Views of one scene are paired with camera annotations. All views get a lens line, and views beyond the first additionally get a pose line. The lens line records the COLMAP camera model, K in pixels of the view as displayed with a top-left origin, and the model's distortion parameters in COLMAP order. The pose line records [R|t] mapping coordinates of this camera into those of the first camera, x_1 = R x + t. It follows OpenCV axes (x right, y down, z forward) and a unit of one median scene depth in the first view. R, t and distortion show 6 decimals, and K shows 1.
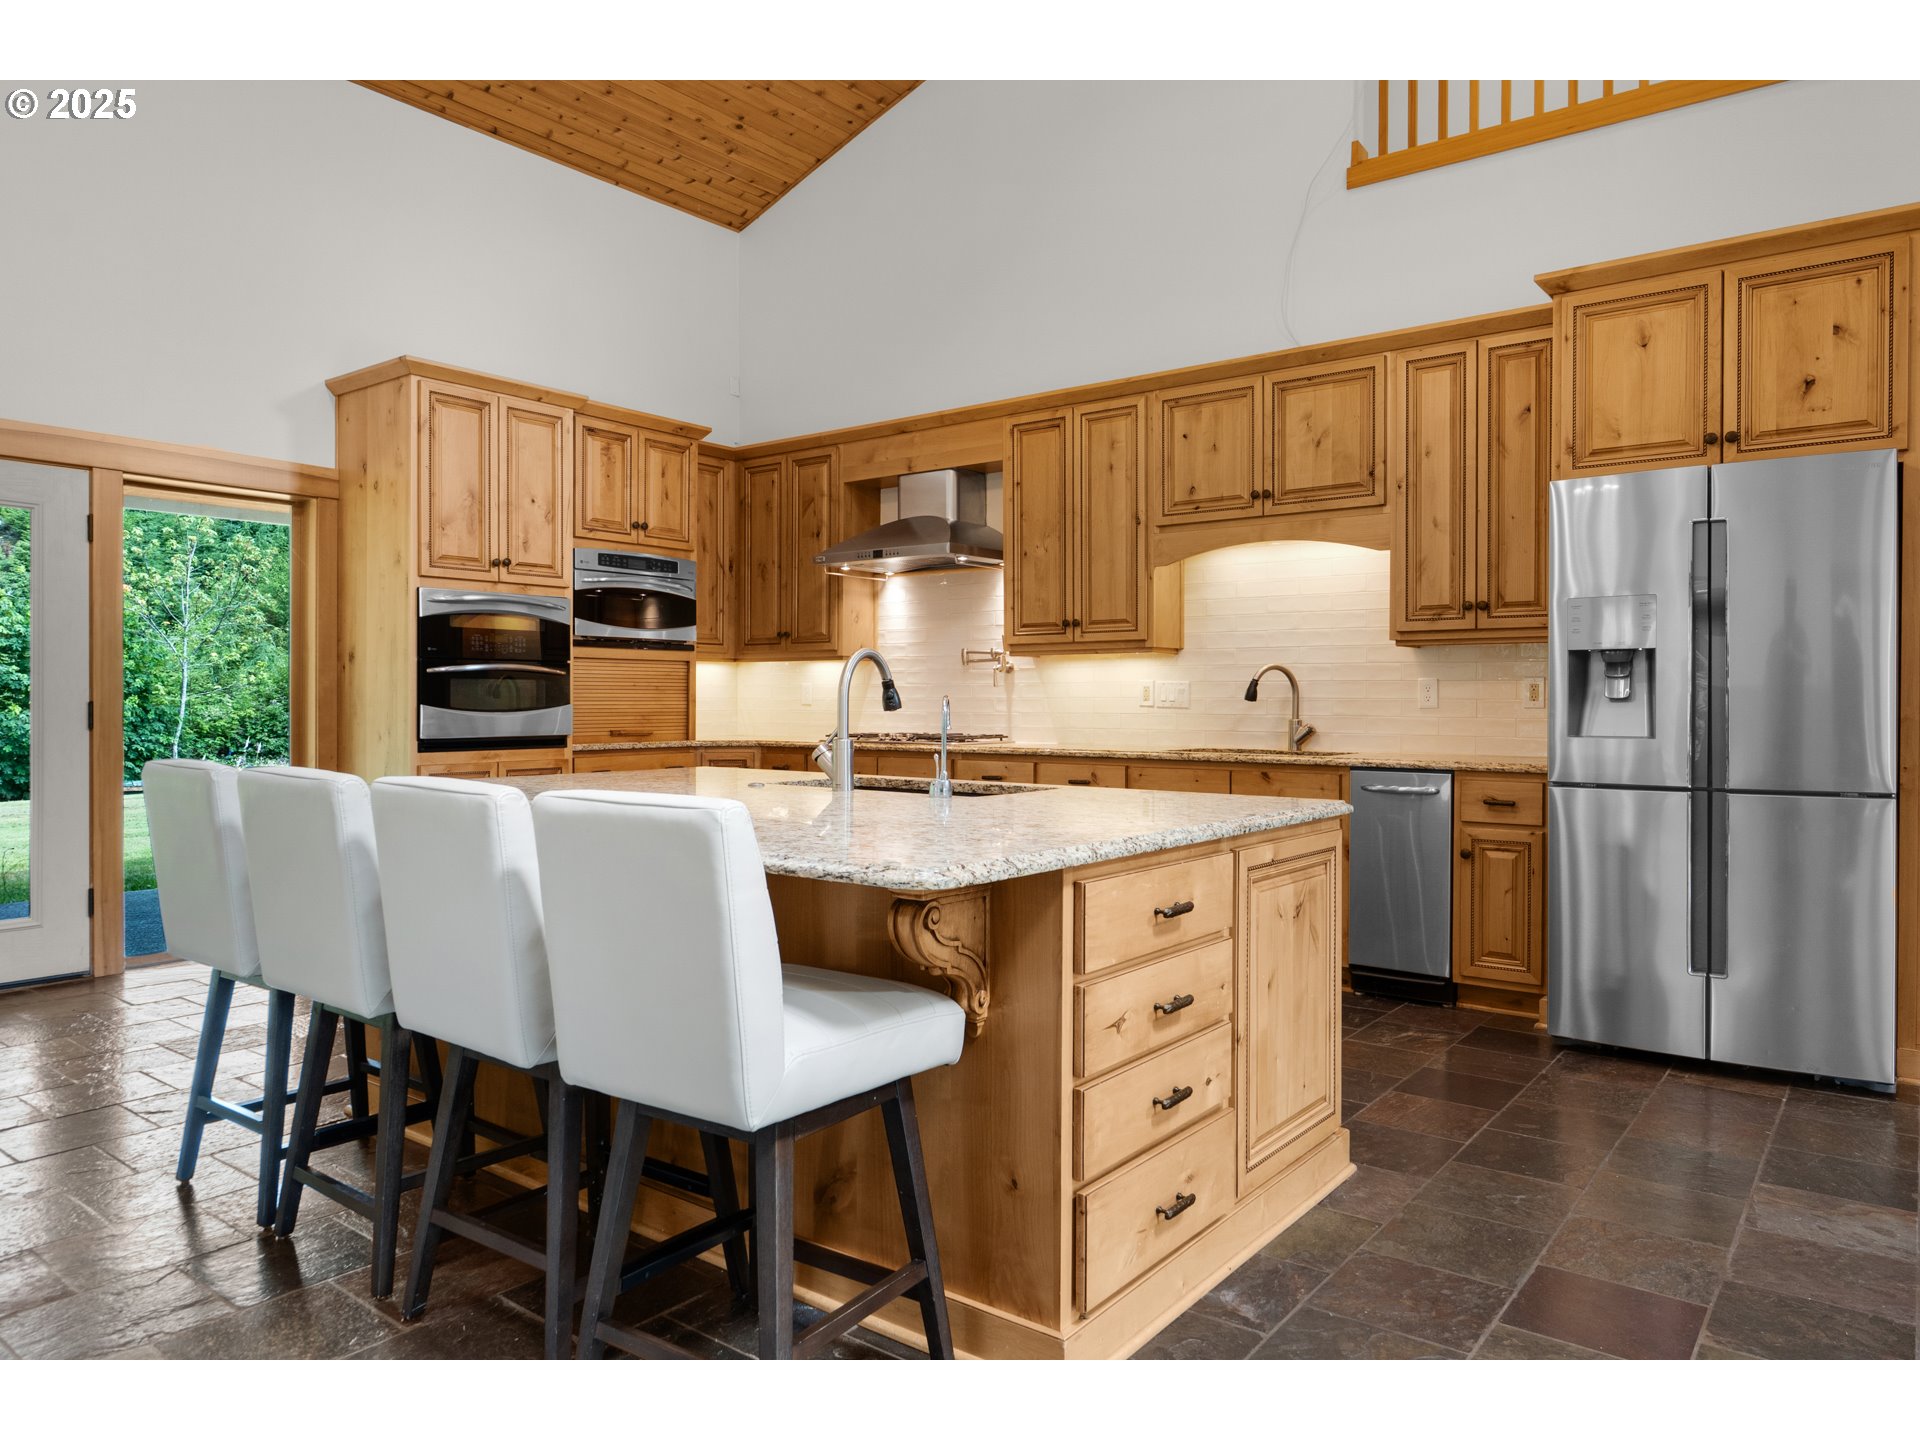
lens RADIAL K [[1288.7, 0, 963.4], [0, 1288.7, 716.5], [0, 0, 1]] dist [-0.000480, -0.000445]
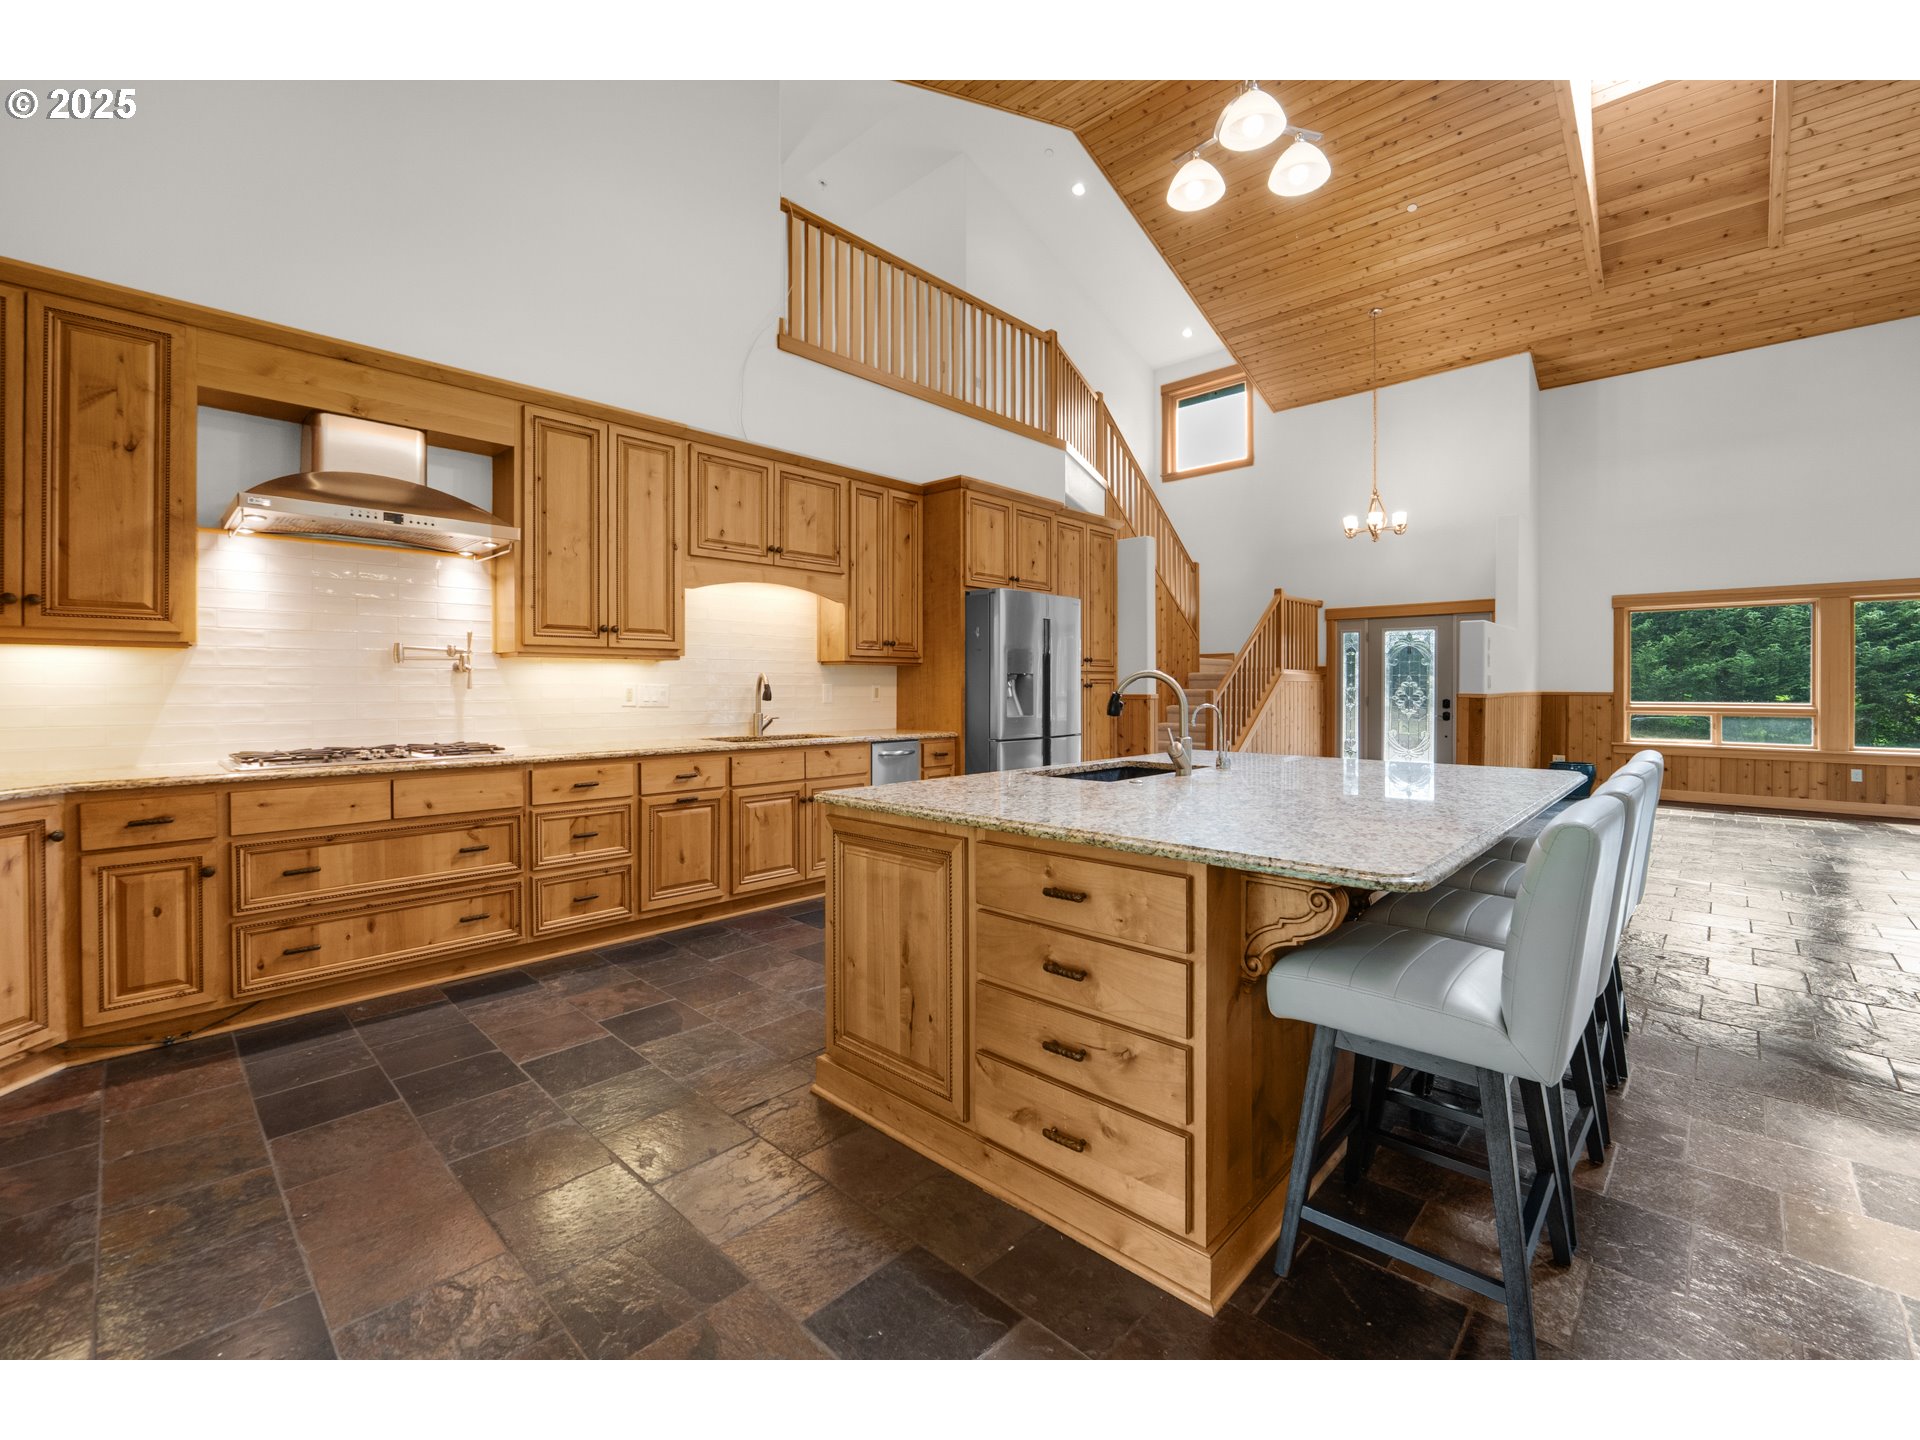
lens RADIAL K [[810.3, 0, 998.7], [0, 810.3, 687.5], [0, 0, 1]] dist [-0.014272, 0.001249]
pose [[0.074736, -0.001131, 0.997203, -0.543483], [0.013382, 0.999910, 0.000131, -0.020483], [-0.997114, 0.013334, 0.074745, 0.628246]]
